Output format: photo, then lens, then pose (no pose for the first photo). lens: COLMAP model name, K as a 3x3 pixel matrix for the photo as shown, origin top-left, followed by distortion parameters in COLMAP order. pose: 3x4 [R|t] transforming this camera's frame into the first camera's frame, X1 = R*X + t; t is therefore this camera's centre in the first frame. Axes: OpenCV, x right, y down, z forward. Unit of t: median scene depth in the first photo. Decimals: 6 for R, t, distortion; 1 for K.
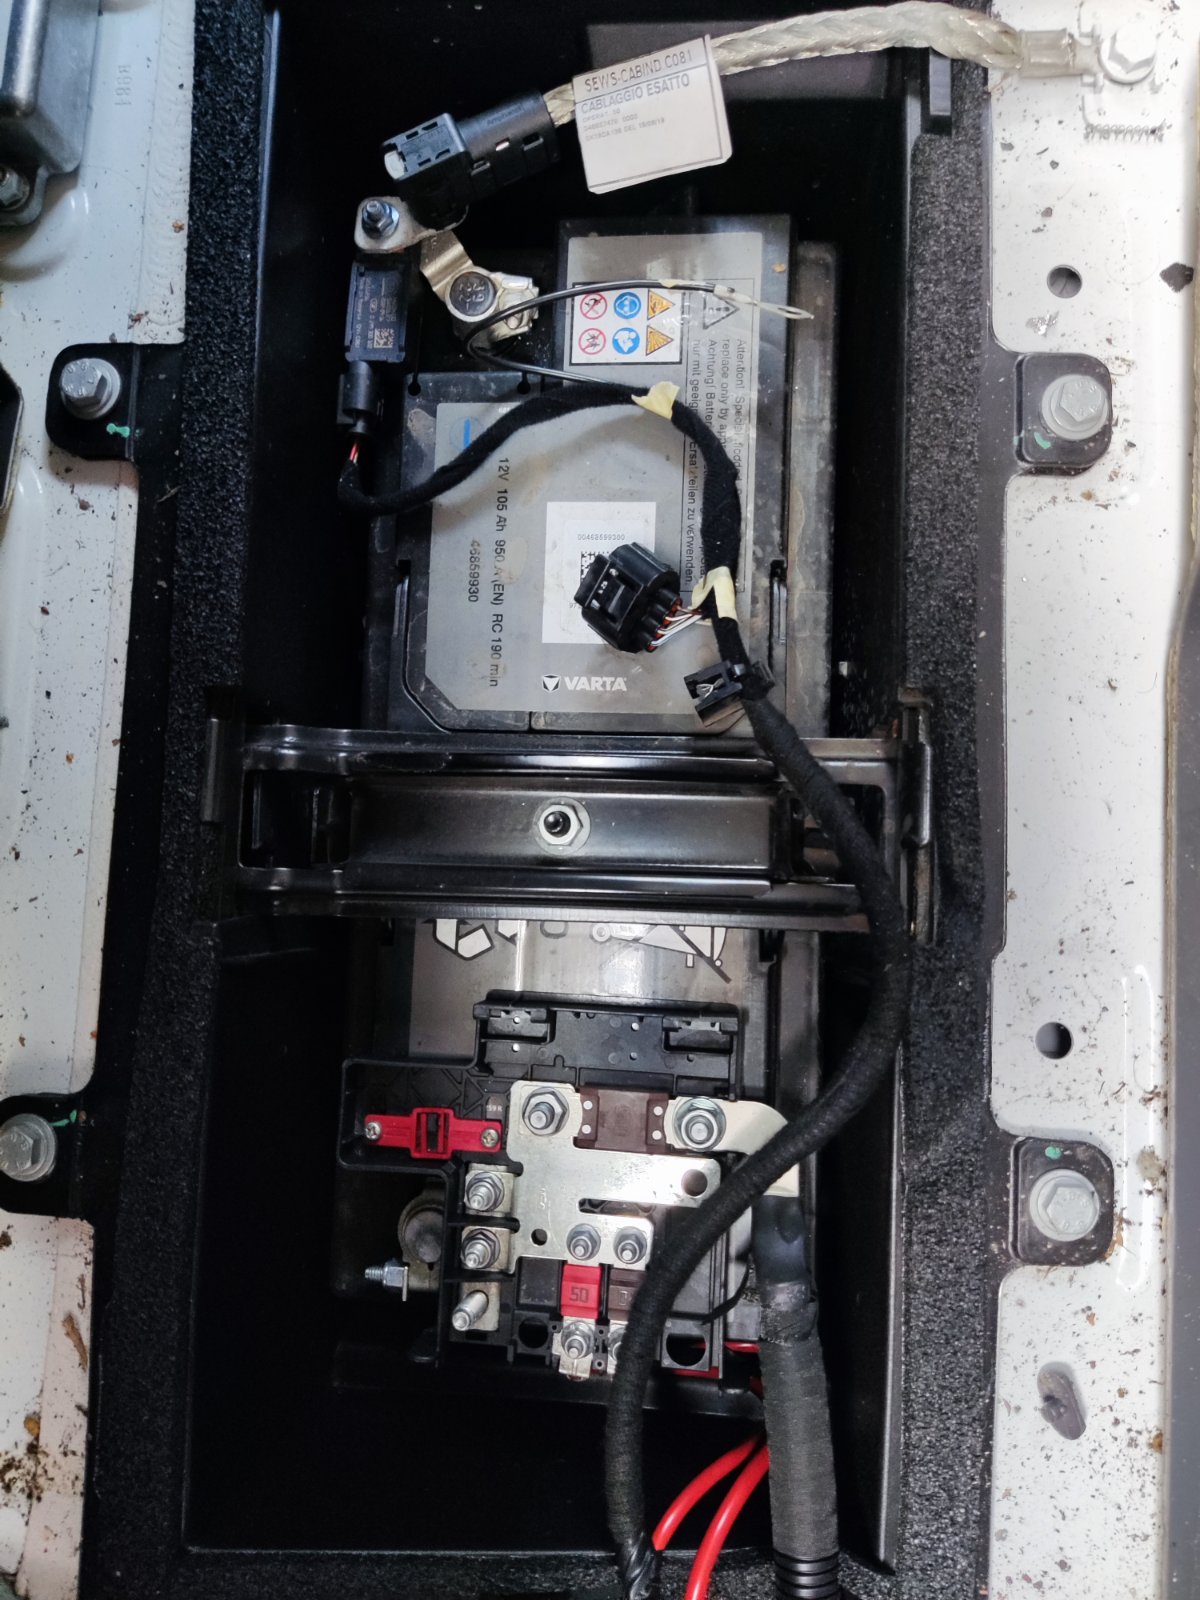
lens RADIAL K [[1159.6, 0, 600.0], [0, 1159.6, 800.0], [0, 0, 1]] dist [0.040974, -0.084907]
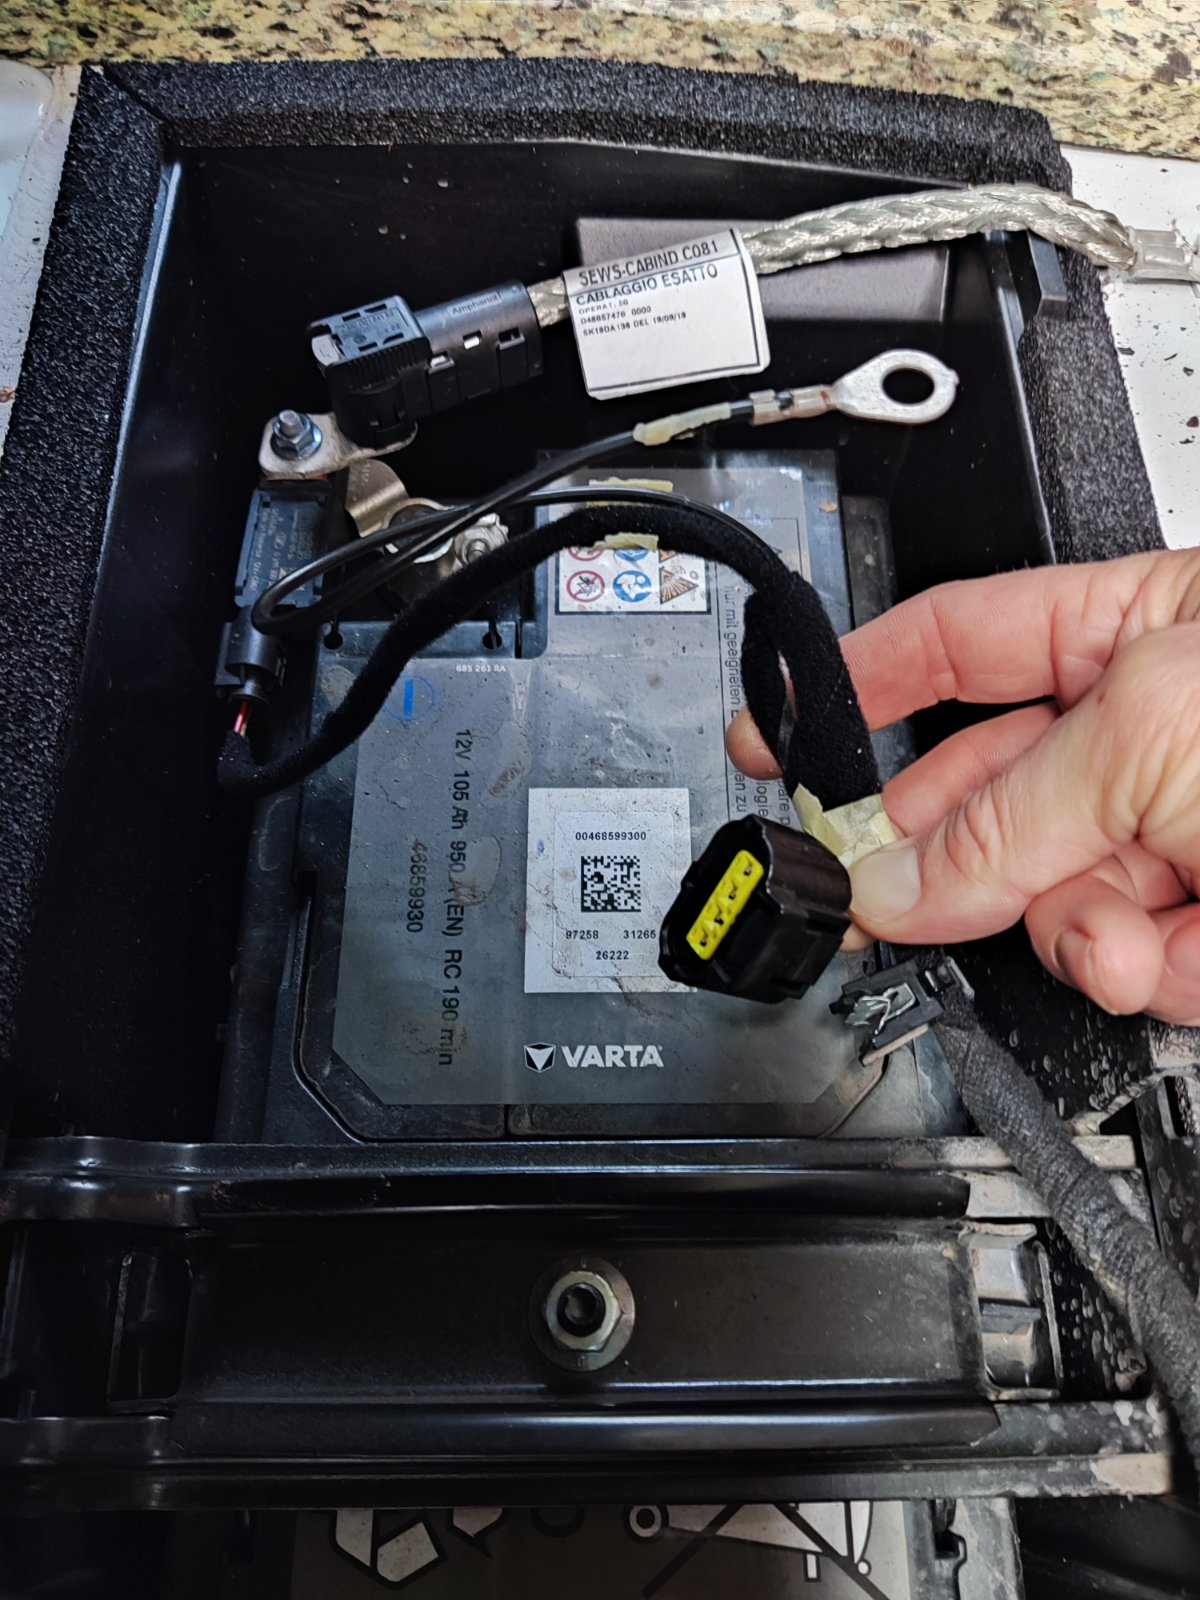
lens RADIAL K [[1206.3, 0, 600.0], [0, 1206.3, 800.0], [0, 0, 1]] dist [0.068850, -0.134830]
pose [[0.993152, 0.009124, 0.116469, -0.090652], [0.031903, 0.937869, -0.345519, -0.005237], [-0.112386, 0.346868, 0.931156, 0.360370]]
